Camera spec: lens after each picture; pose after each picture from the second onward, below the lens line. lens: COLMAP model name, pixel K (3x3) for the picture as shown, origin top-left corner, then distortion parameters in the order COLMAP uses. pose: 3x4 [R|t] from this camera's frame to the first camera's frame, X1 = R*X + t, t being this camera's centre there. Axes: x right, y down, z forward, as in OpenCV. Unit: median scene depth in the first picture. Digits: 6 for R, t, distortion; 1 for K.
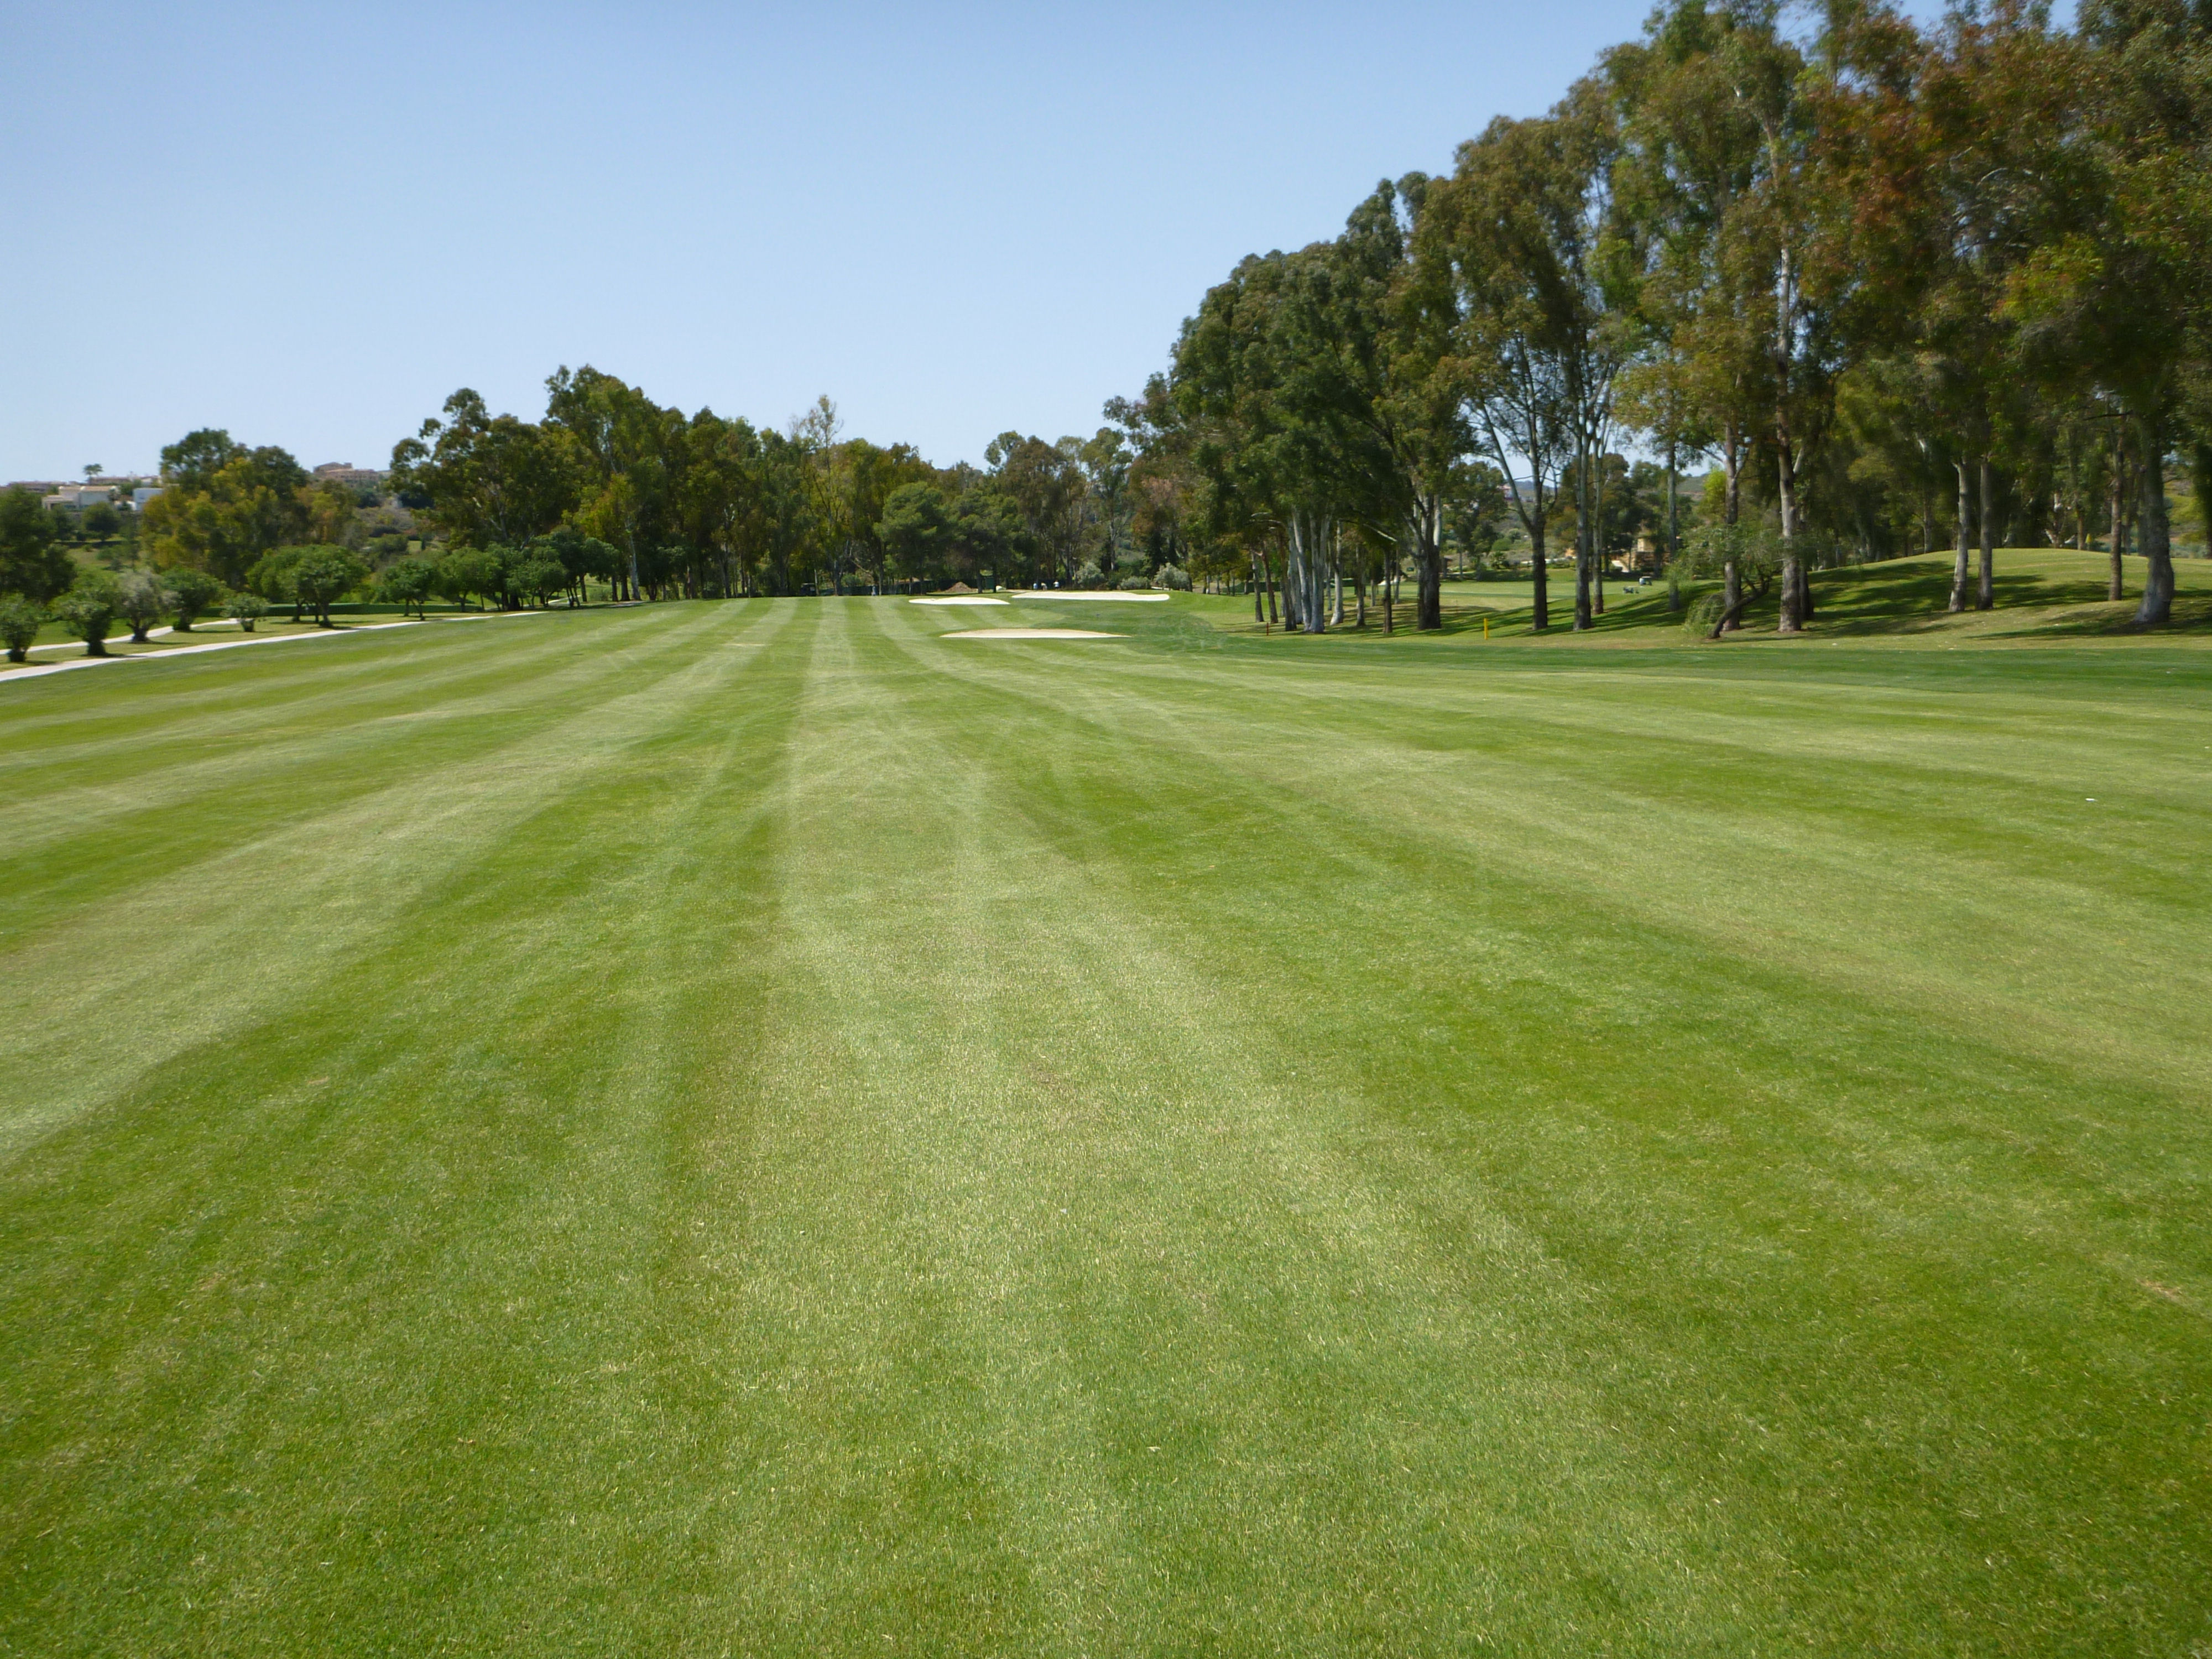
lens RADIAL K [[1805.7, 0, 1104.9], [0, 1805.7, 828.5], [0, 0, 1]] dist [0.004321, 0.000822]
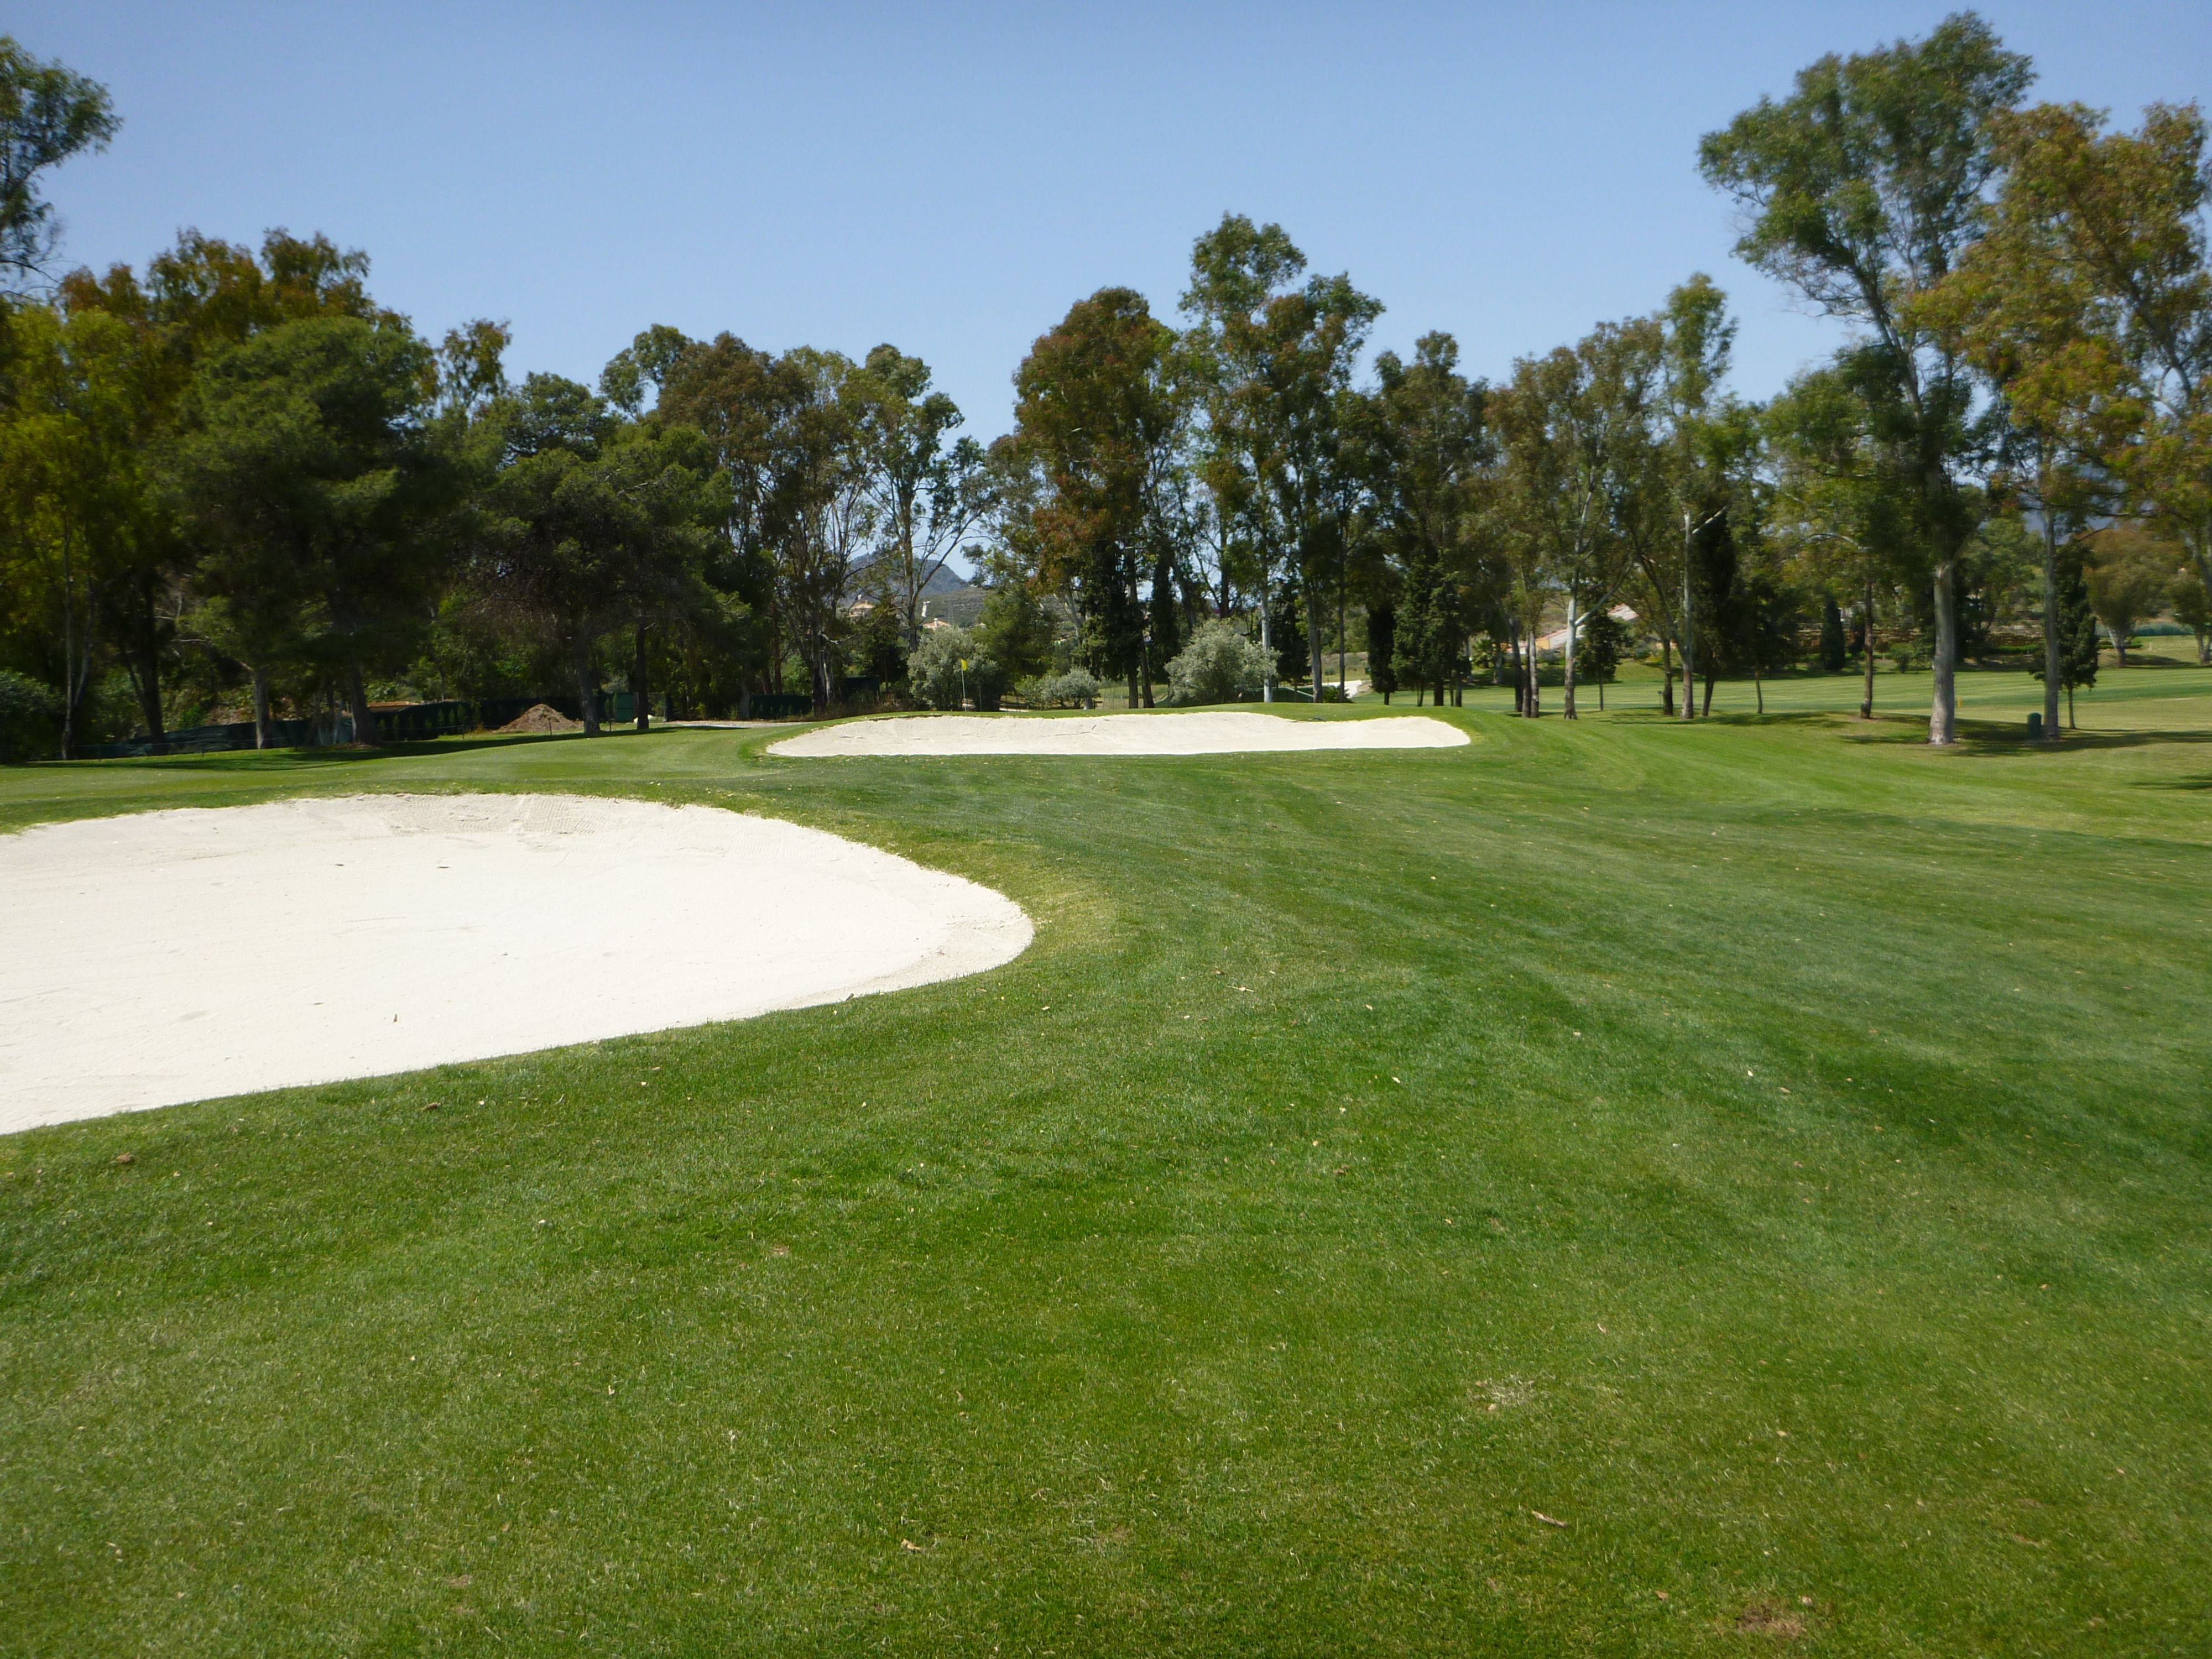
lens RADIAL K [[1805.7, 0, 1106.1], [0, 1805.7, 832.9], [0, 0, 1]] dist [0.004321, 0.000822]
pose [[0.980162, -0.036650, 0.194778, -0.046153], [0.049758, 0.996783, -0.062836, -0.093113], [-0.191849, 0.071281, 0.978832, 0.716144]]
